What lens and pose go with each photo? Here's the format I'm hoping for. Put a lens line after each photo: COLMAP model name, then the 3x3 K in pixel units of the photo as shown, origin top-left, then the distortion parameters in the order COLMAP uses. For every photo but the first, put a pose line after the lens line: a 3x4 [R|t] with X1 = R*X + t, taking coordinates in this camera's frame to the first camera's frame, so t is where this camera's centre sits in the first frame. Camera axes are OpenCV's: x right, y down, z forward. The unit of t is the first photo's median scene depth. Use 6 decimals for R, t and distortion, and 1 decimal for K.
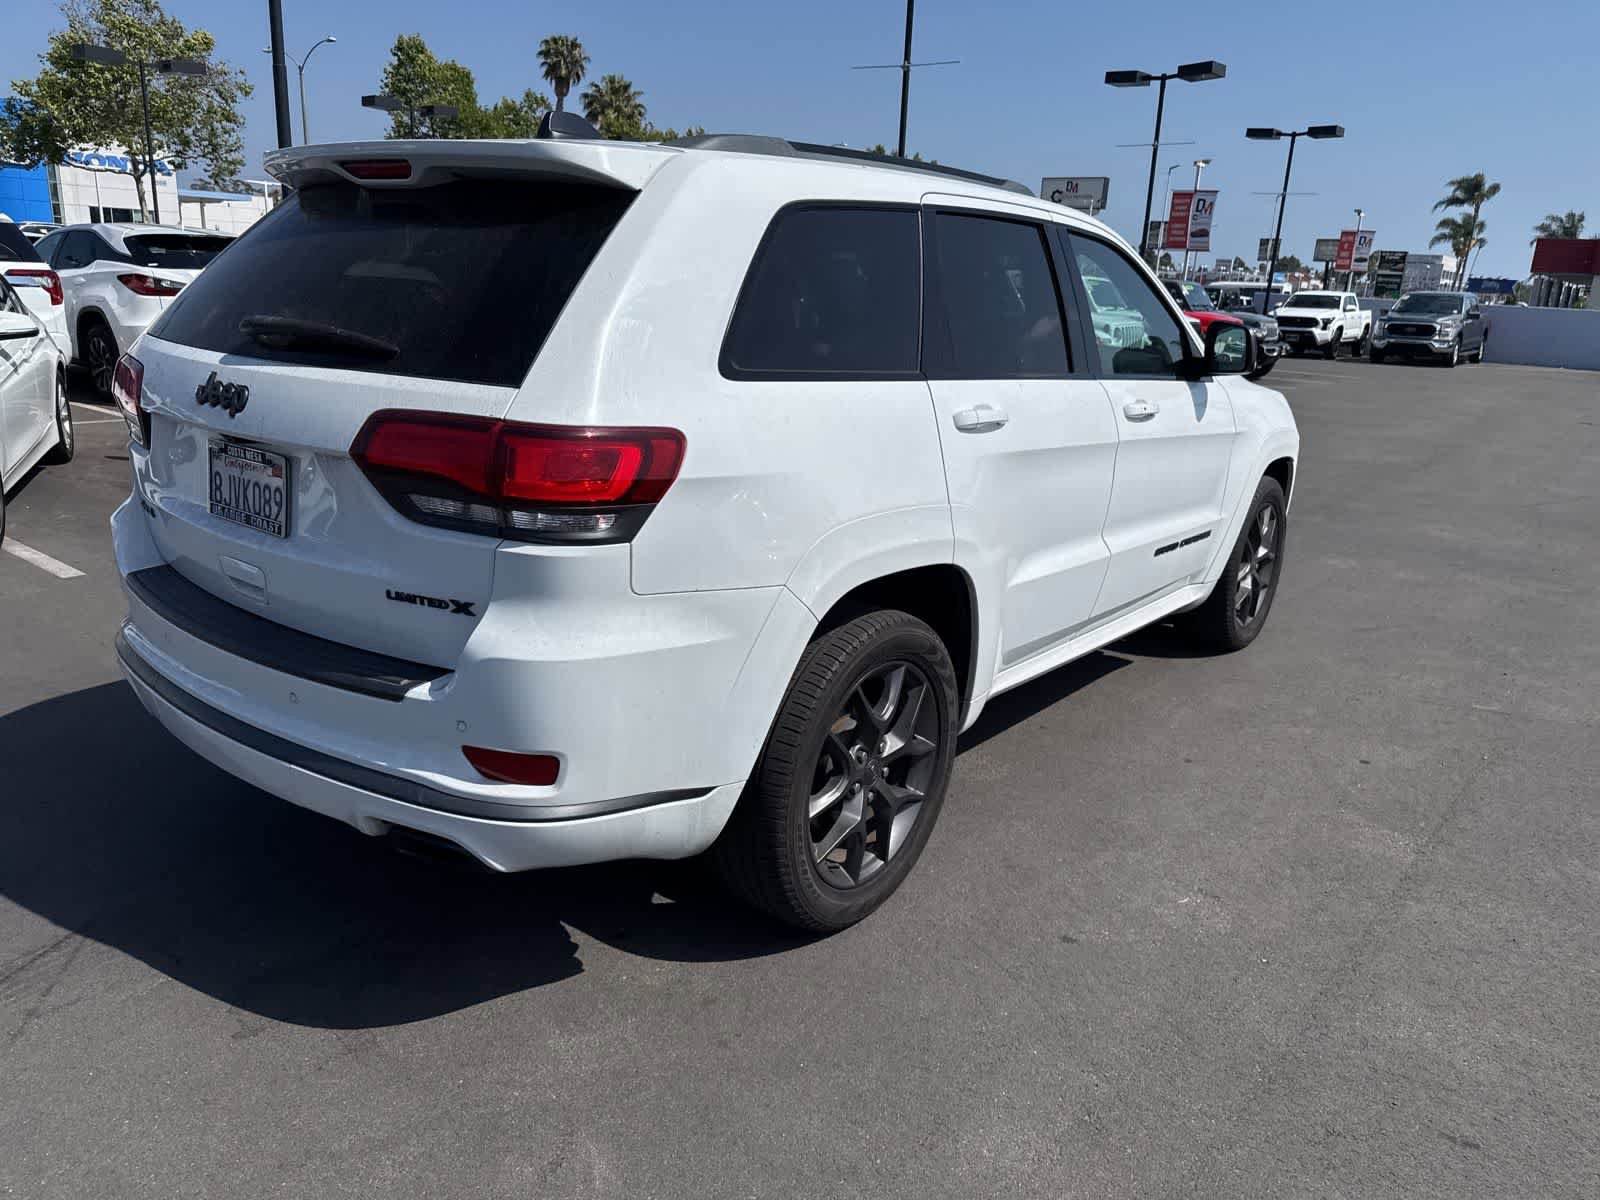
lens RADIAL K [[1204.0, 0, 809.1], [0, 1204.0, 601.0], [0, 0, 1]] dist [0.028202, -0.022742]
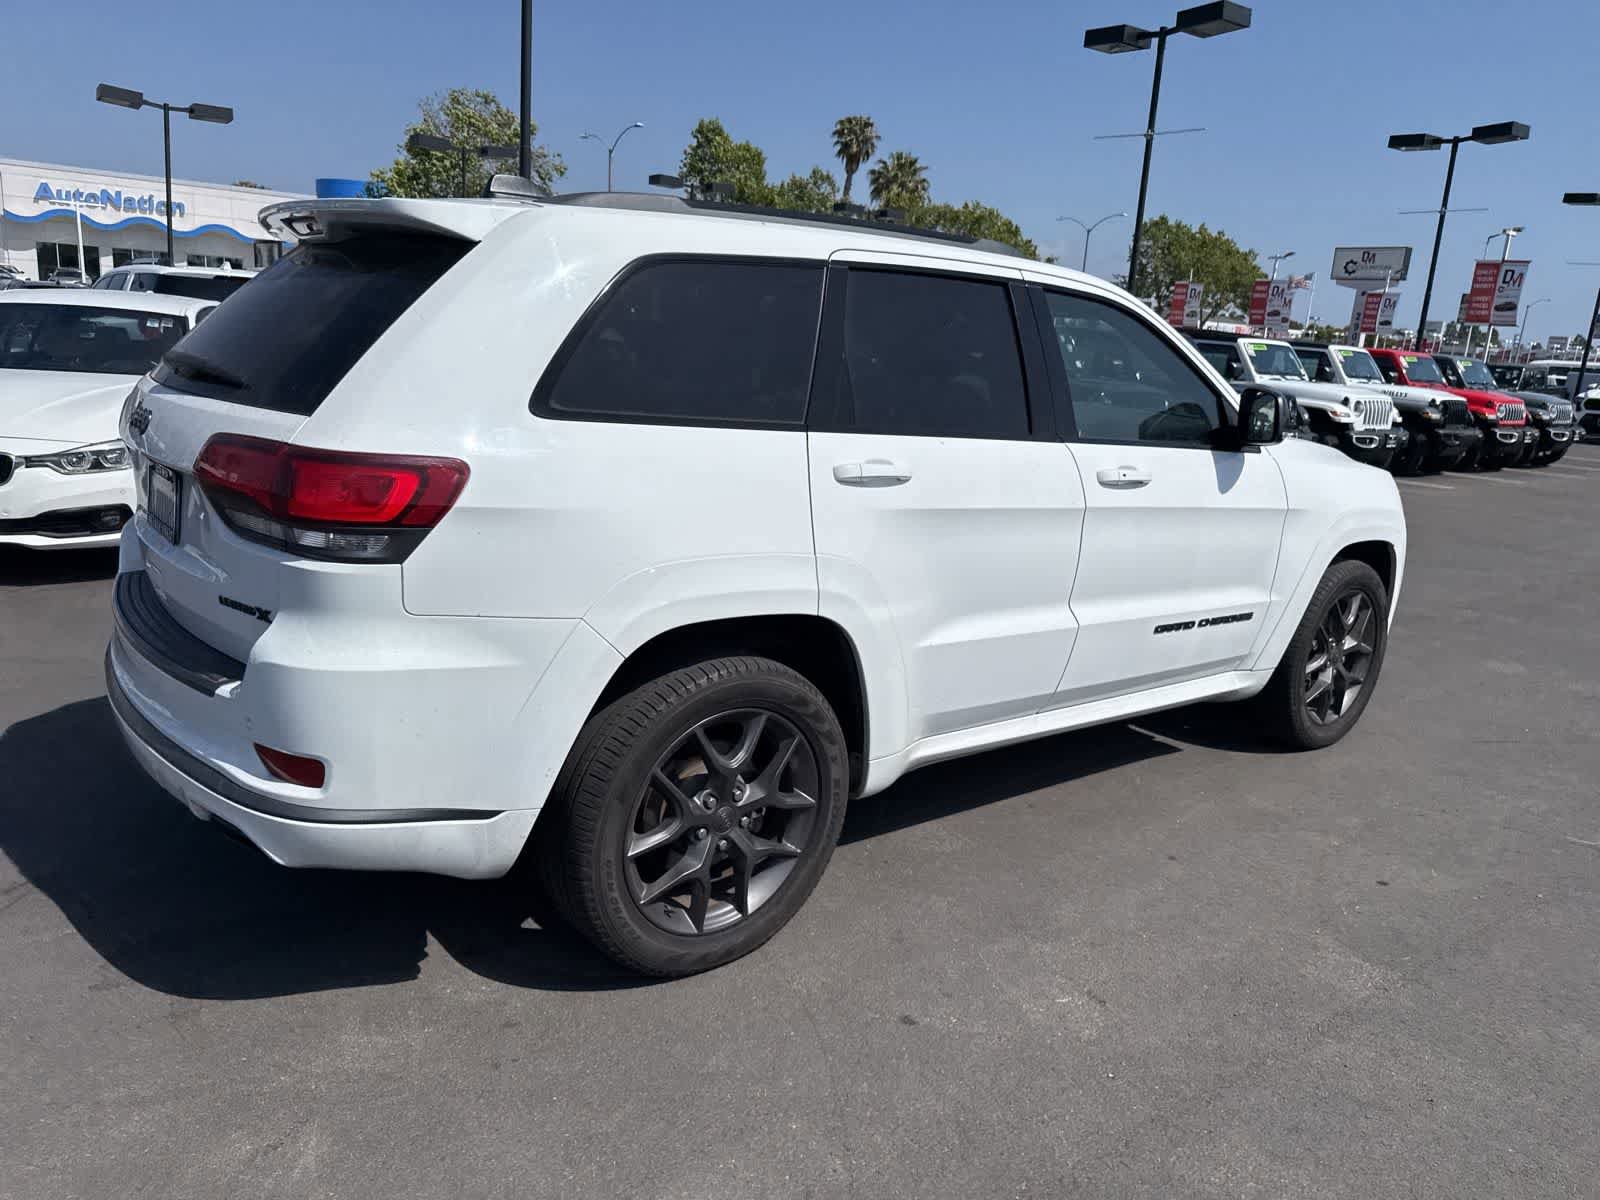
lens RADIAL K [[1204.0, 0, 809.1], [0, 1204.0, 601.0], [0, 0, 1]] dist [0.028202, -0.022742]
pose [[0.969897, 0.067864, -0.233868, 0.317949], [-0.080496, 0.995744, -0.044886, 0.001329], [0.229826, 0.062360, 0.971232, 0.038955]]
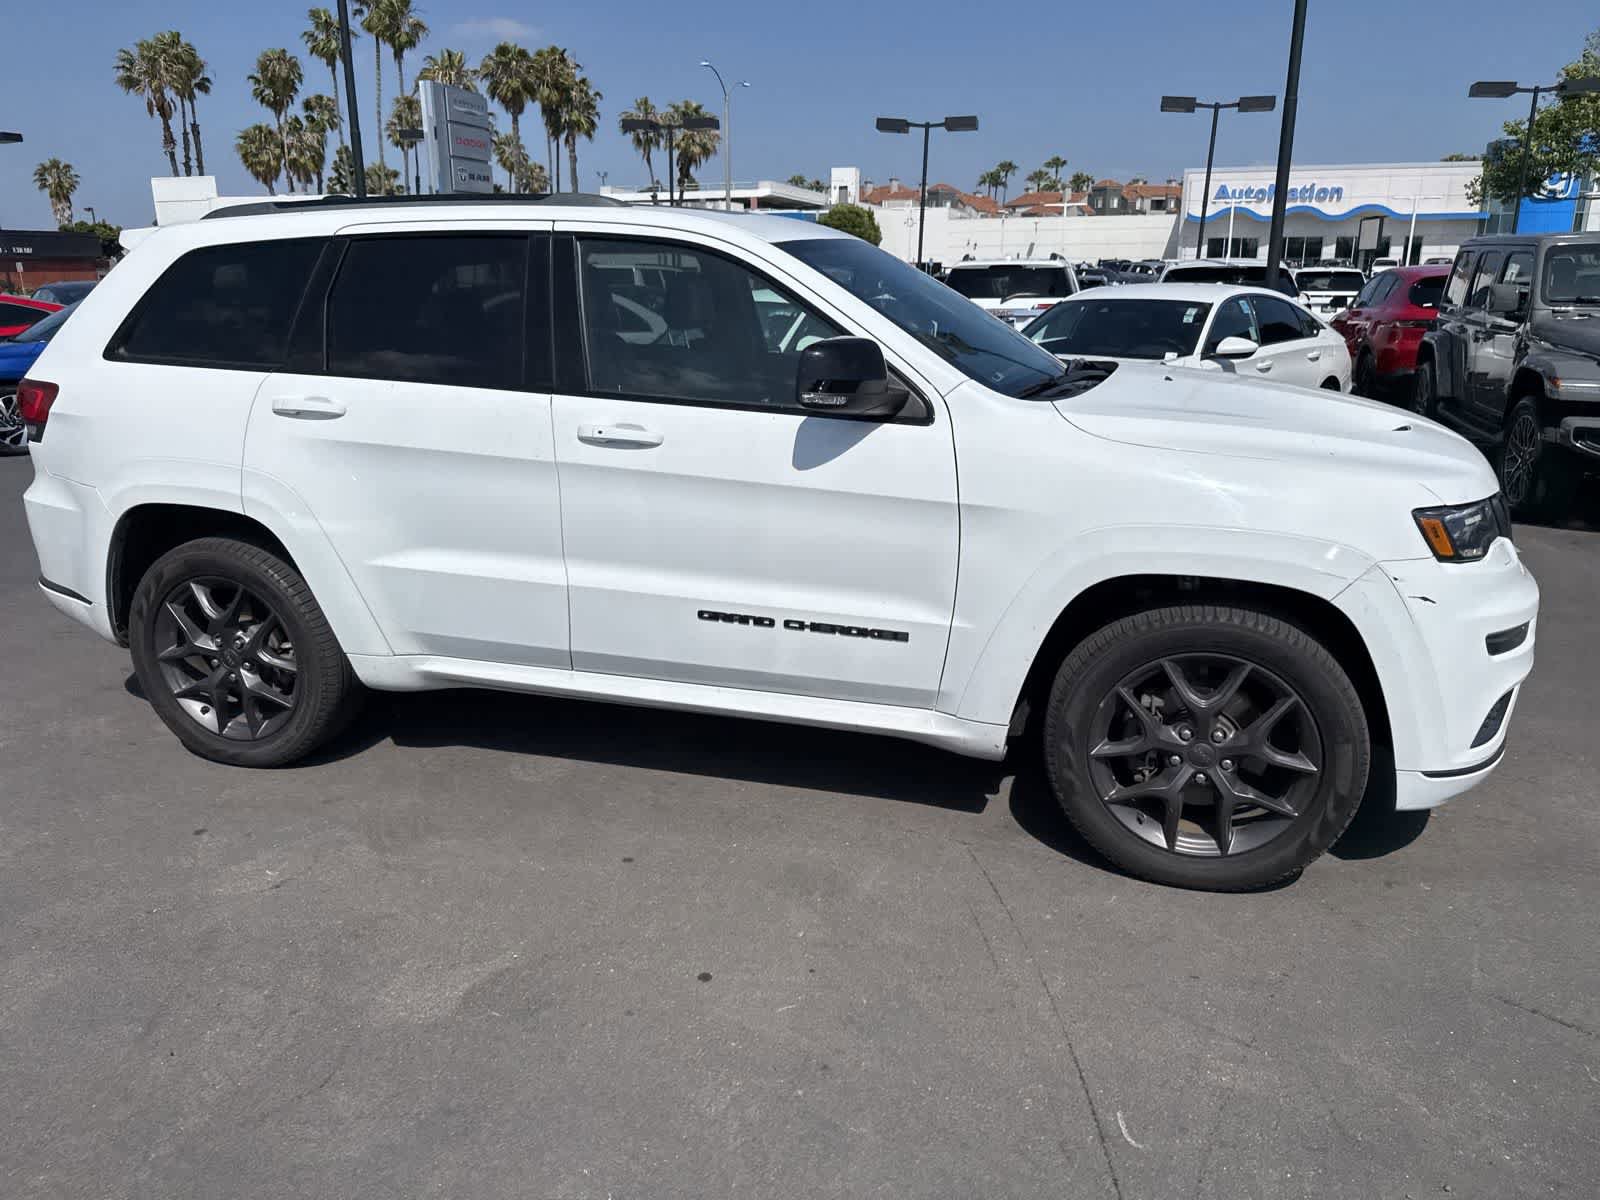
lens RADIAL K [[1244.5, 0, 805.1], [0, 1244.5, 552.1], [0, 0, 1]] dist [0.027488, -0.012386]
pose [[0.324981, 0.163359, -0.931505, 1.424763], [-0.228962, 0.969257, 0.090100, -0.227400], [0.917586, 0.183998, 0.352393, 0.992639]]
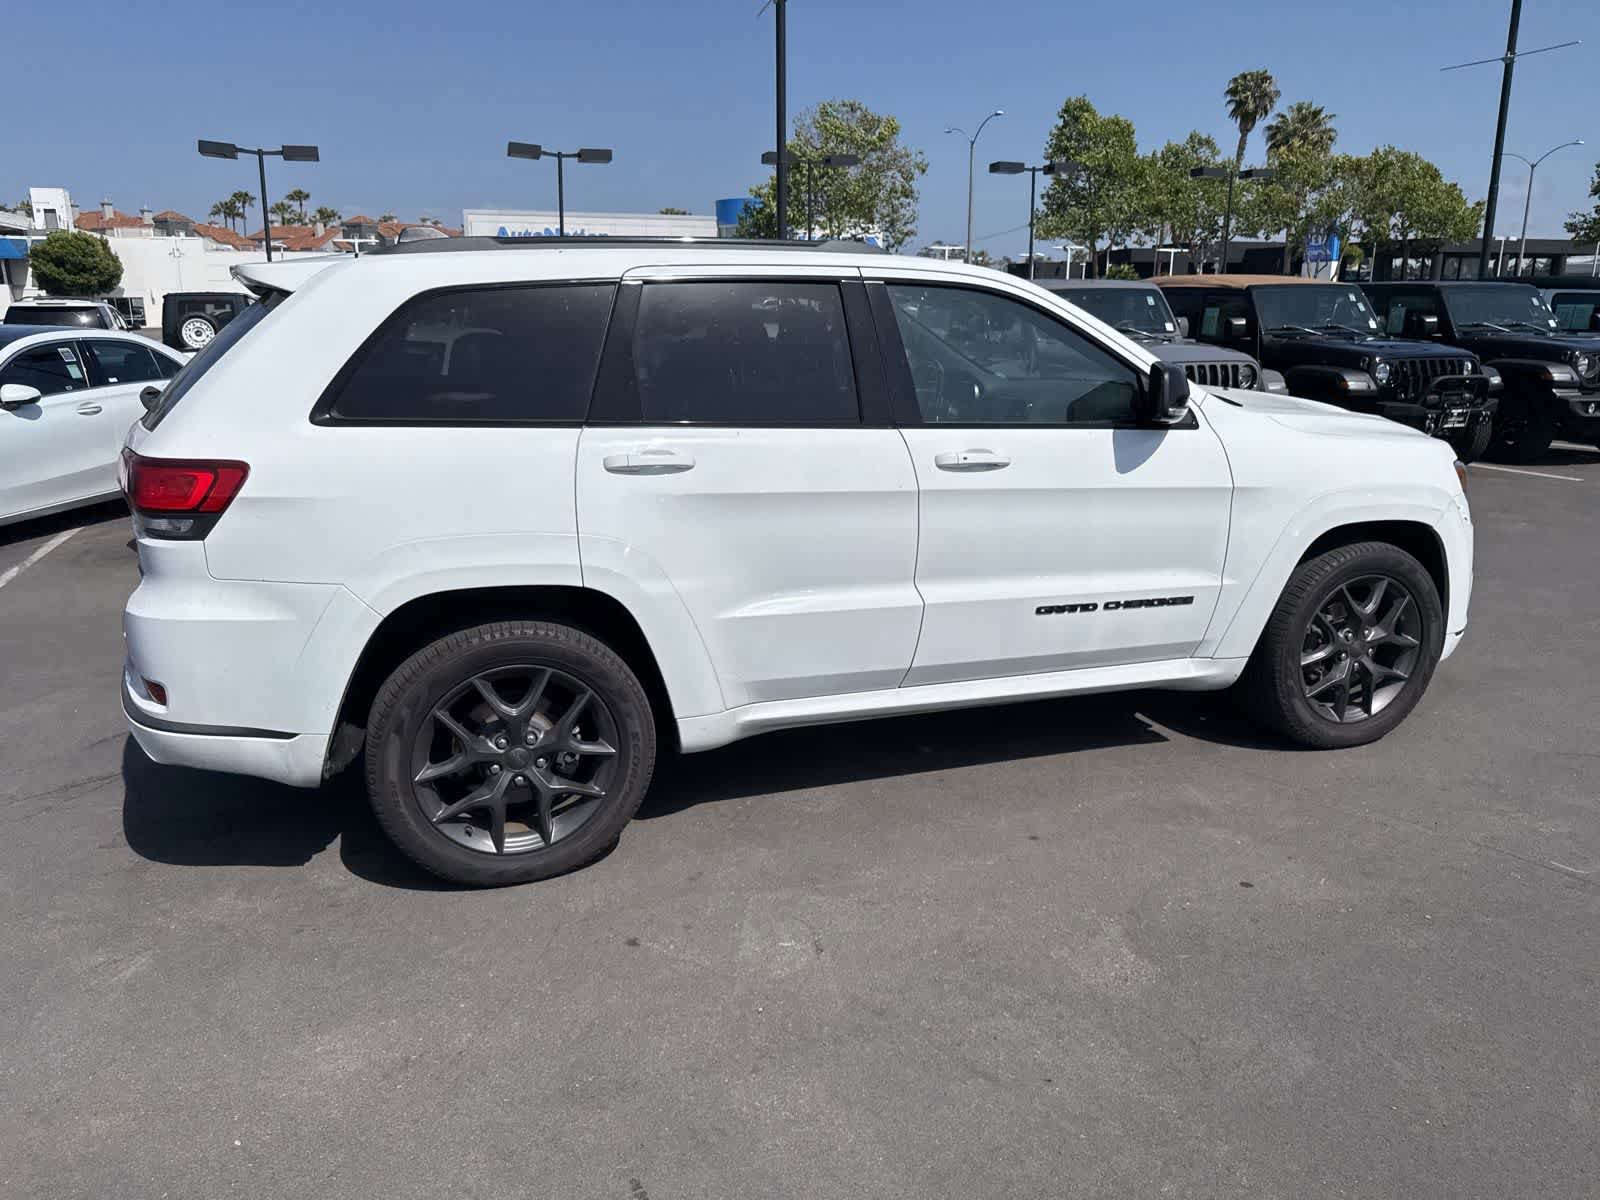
lens RADIAL K [[1197.1, 0, 789.7], [0, 1197.1, 591.2], [0, 0, 1]] dist [0.029535, -0.023341]
pose [[0.819584, 0.084854, -0.566642, 0.855037], [-0.106698, 0.994277, -0.005436, -0.038997], [0.562937, 0.064915, 0.823946, 0.163171]]
